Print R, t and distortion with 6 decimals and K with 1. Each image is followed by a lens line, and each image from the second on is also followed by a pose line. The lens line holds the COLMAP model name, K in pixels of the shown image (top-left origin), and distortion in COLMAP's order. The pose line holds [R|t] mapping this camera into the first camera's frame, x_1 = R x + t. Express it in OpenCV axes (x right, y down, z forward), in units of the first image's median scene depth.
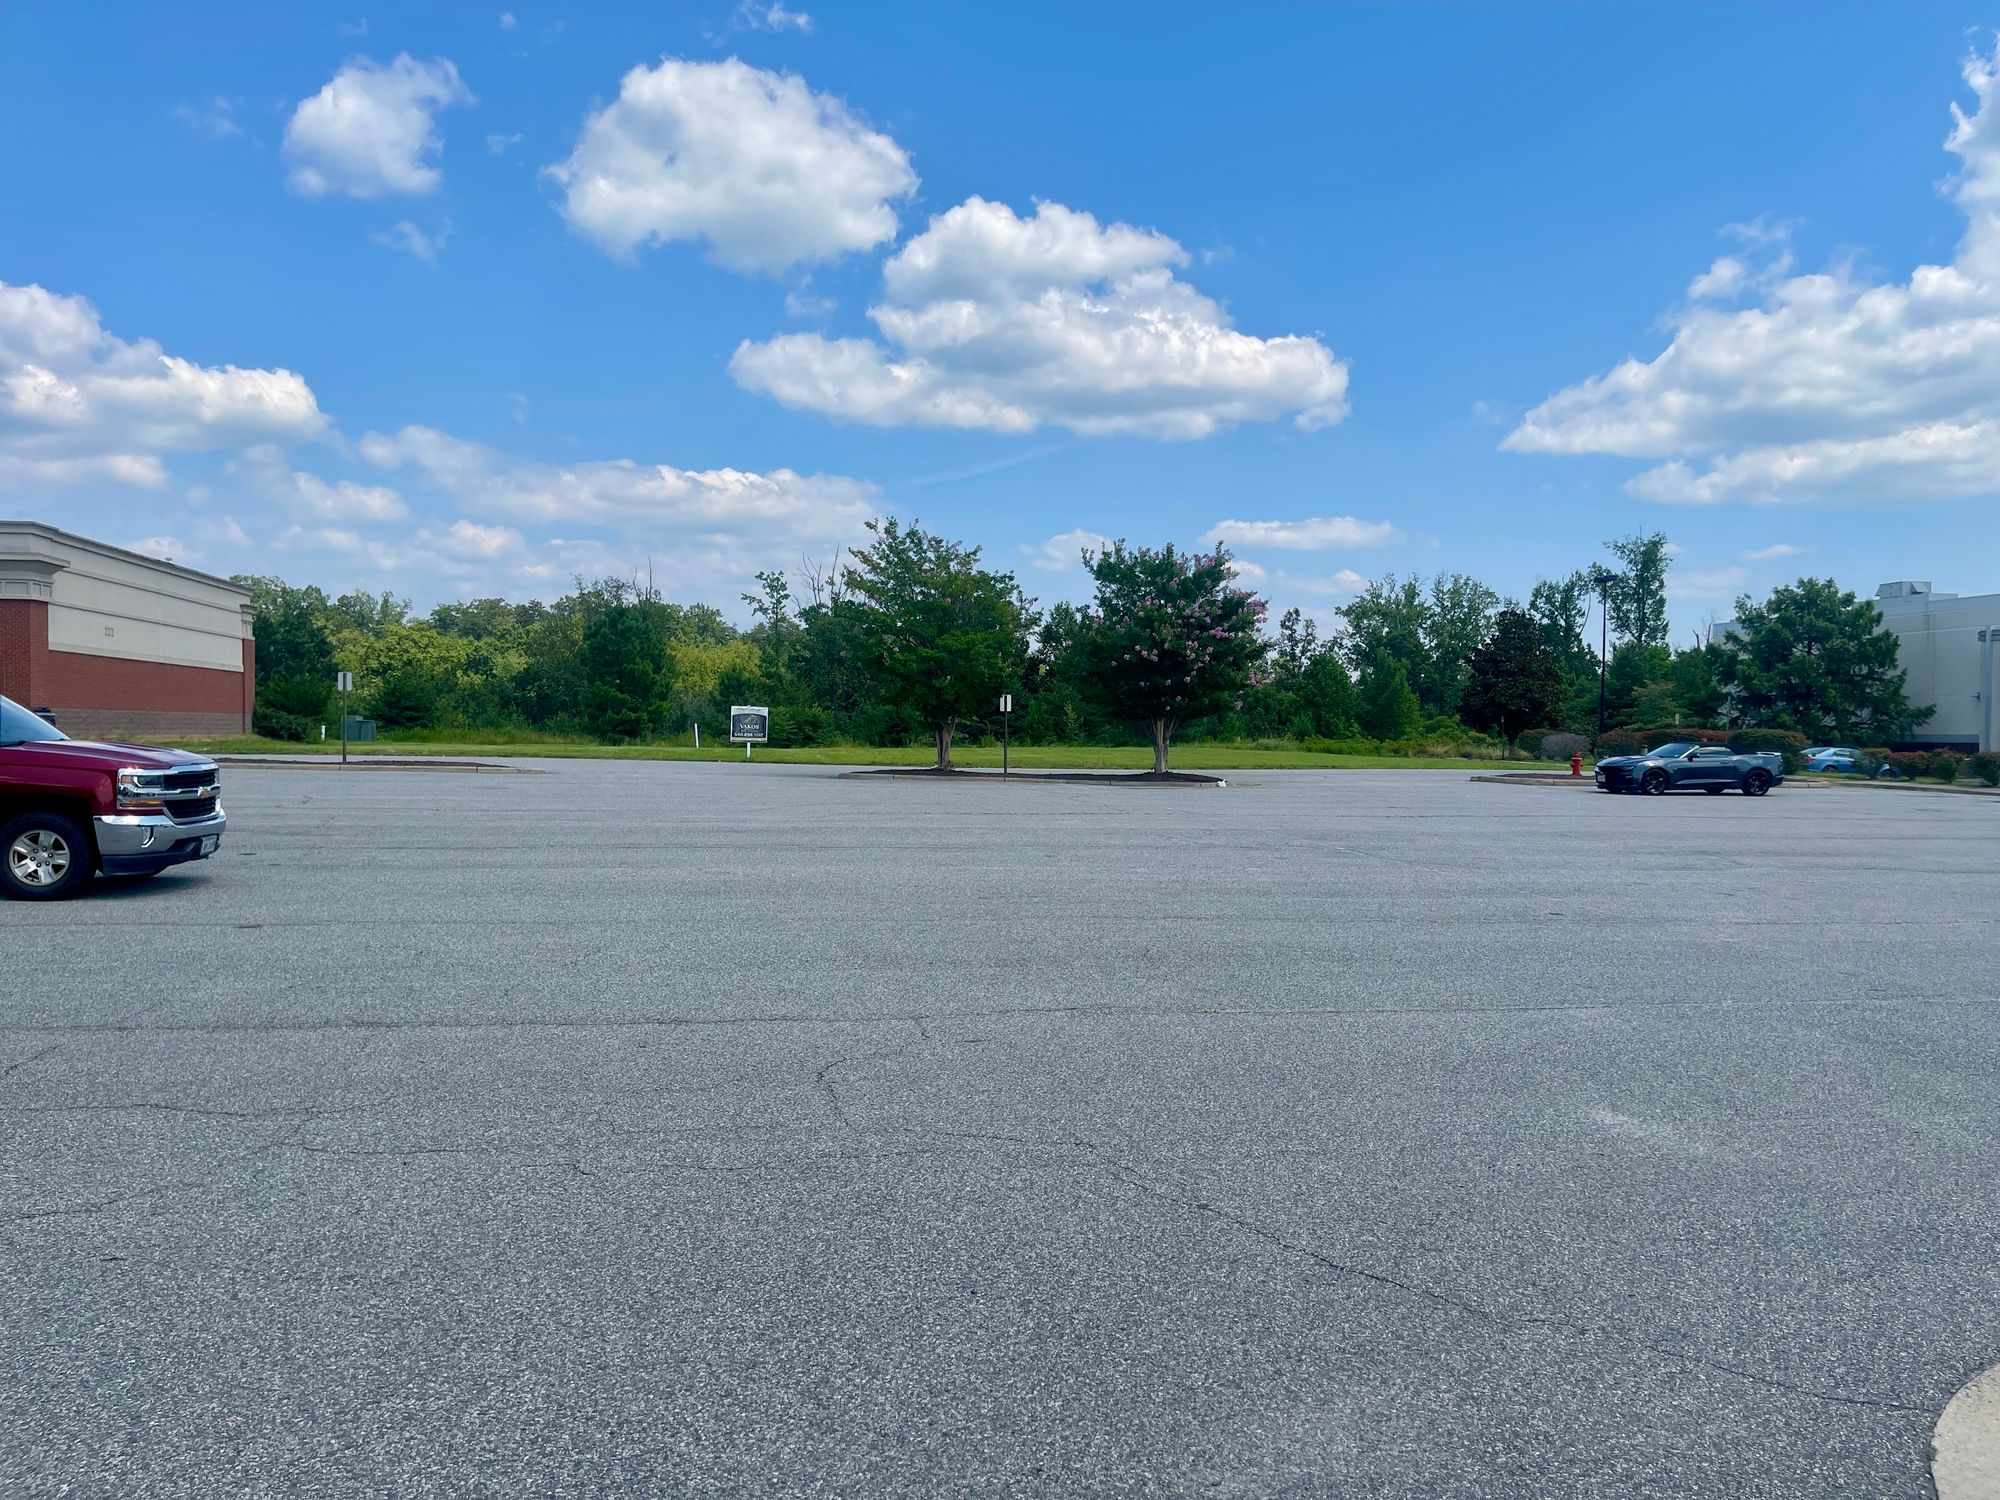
lens RADIAL K [[1490.0, 0, 1000.0], [0, 1490.0, 750.0], [0, 0, 1]] dist [0.048383, 0.001500]
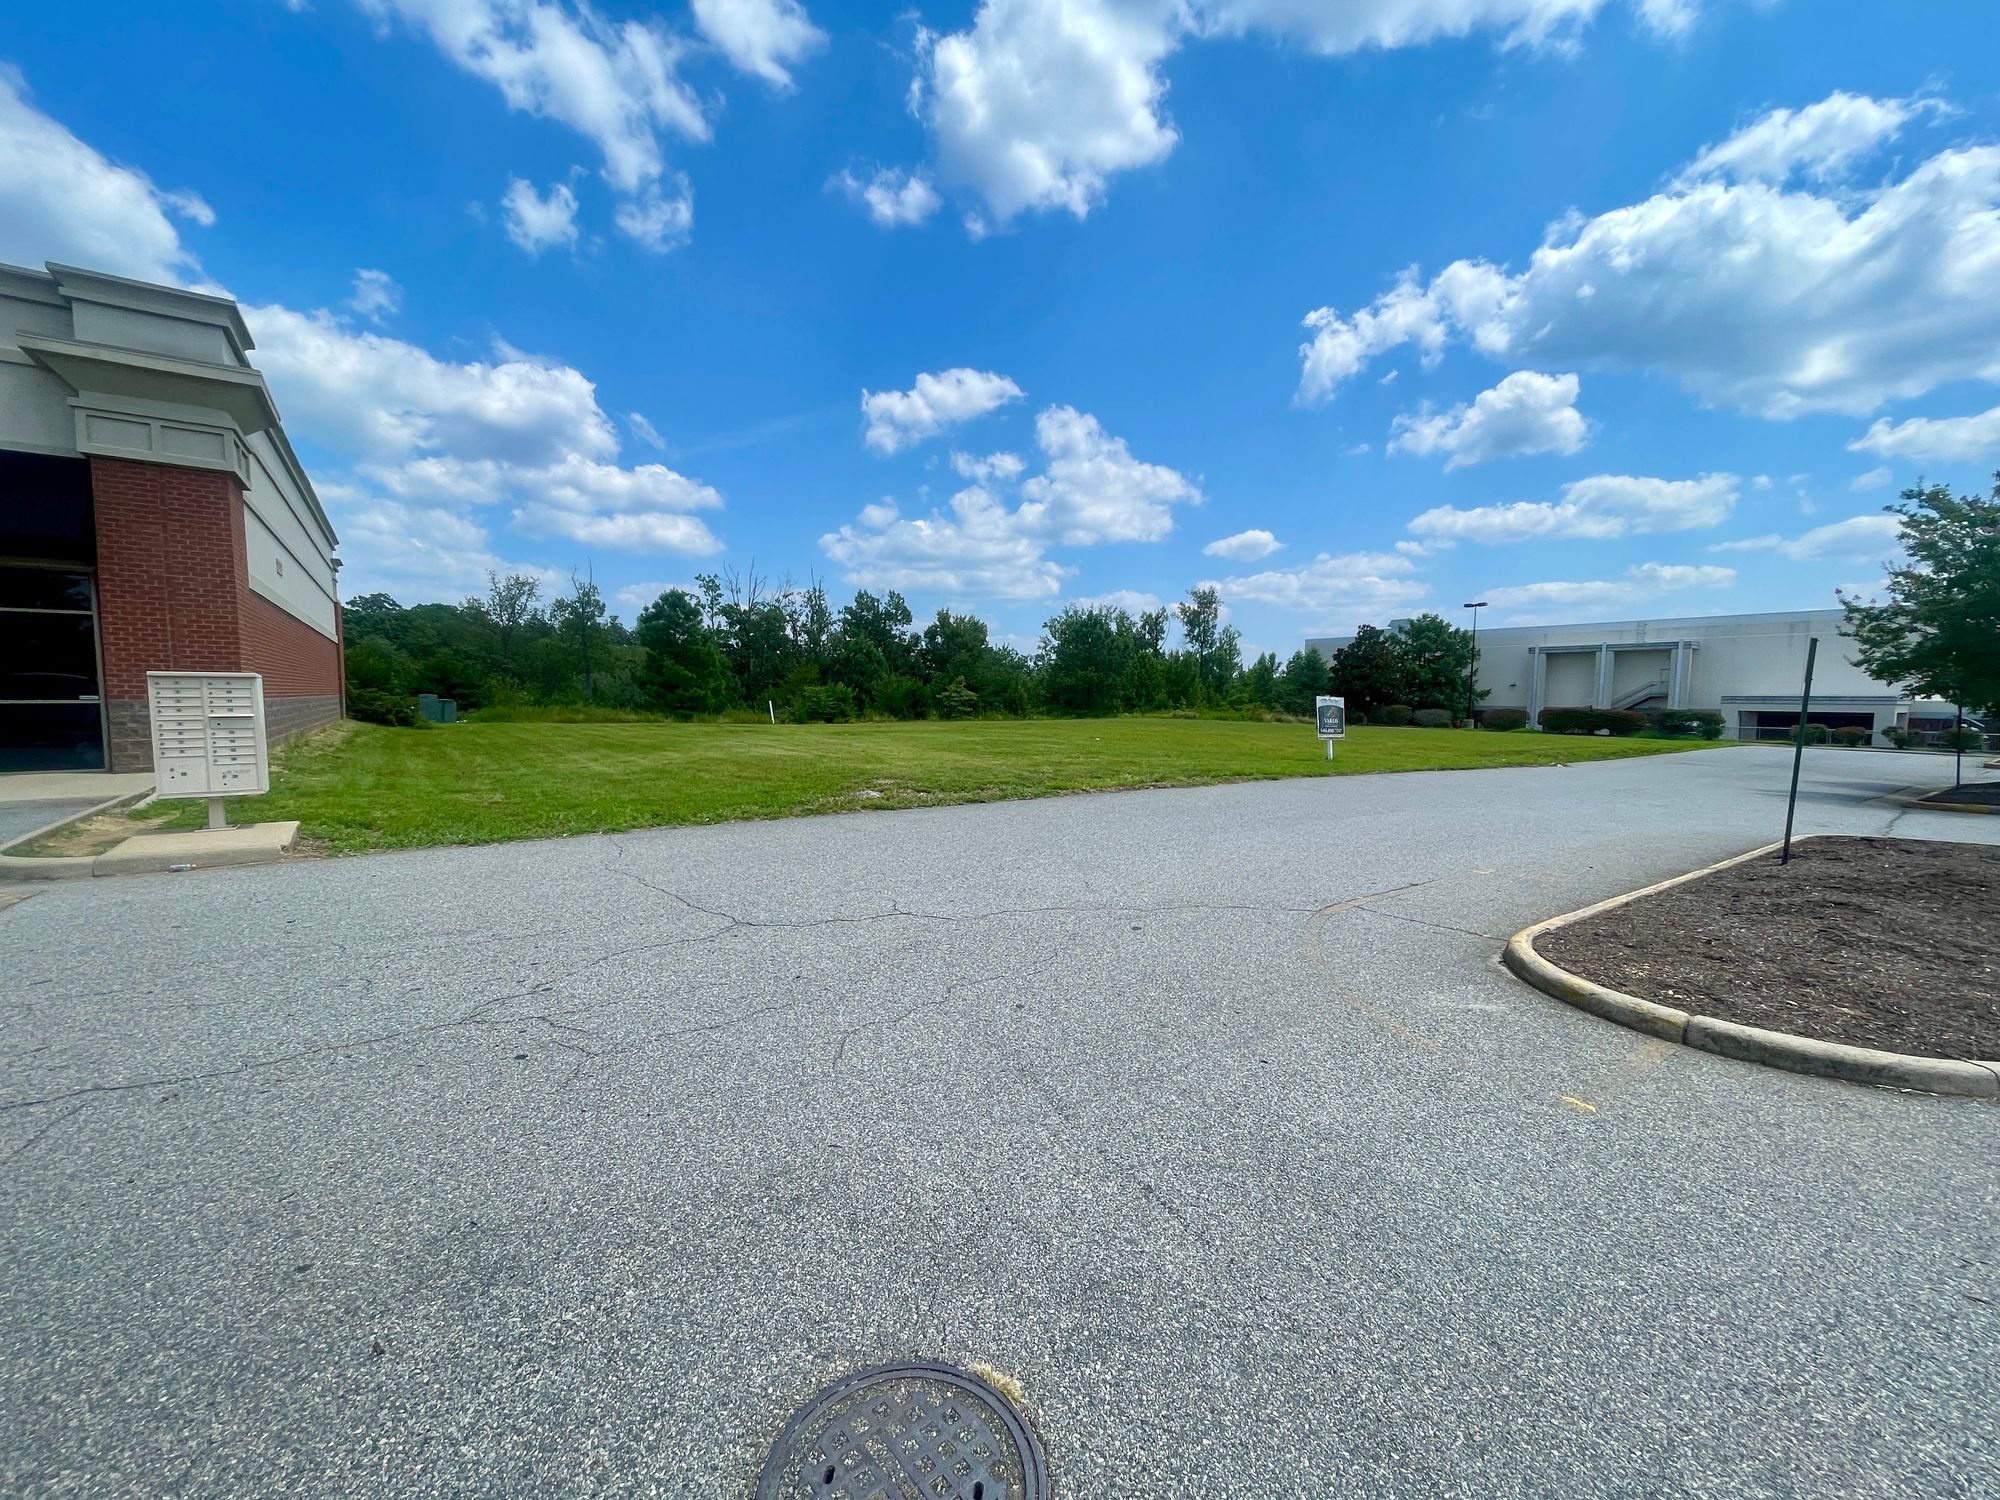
lens RADIAL K [[813.6, 0, 1000.0], [0, 813.6, 750.0], [0, 0, 1]] dist [0.000366, -0.000142]
pose [[0.910030, -0.026813, 0.413674, -0.292171], [0.003668, 0.998388, 0.056642, -0.014475], [-0.414526, -0.050028, 0.908661, 0.366011]]
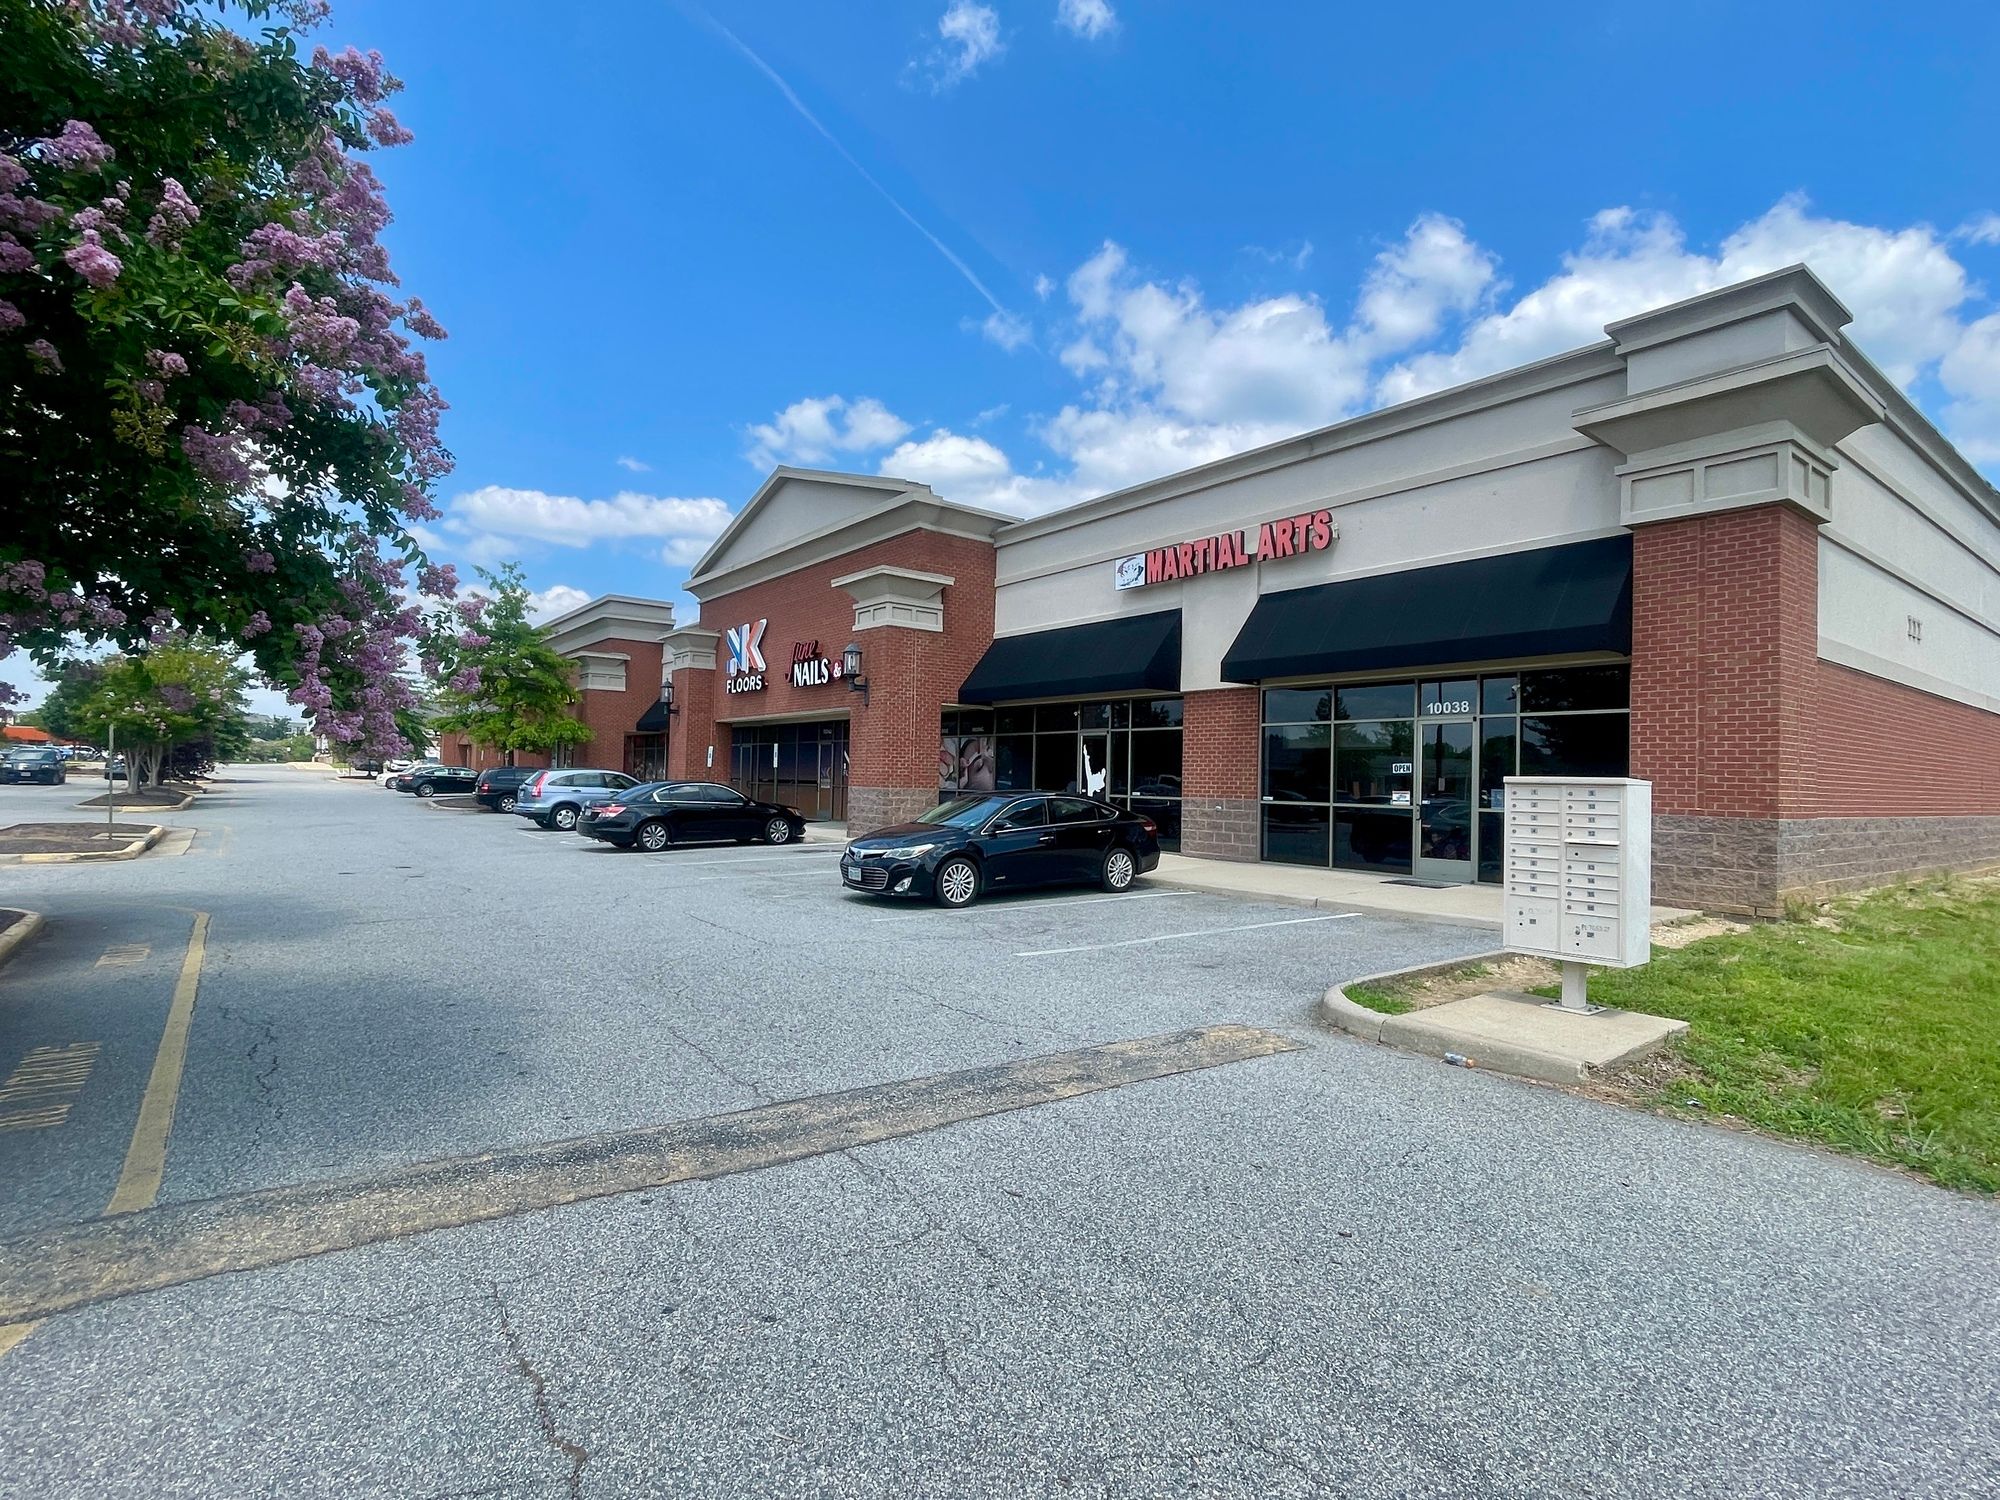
lens RADIAL K [[993.9, 0, 973.7], [0, 993.9, 757.4], [0, 0, 1]] dist [-0.002327, -0.000282]
pose [[0.425755, -0.016294, -0.904692, -0.285737], [-0.033932, 0.998847, -0.033958, -0.015648], [0.904202, 0.045156, 0.424711, 0.410201]]
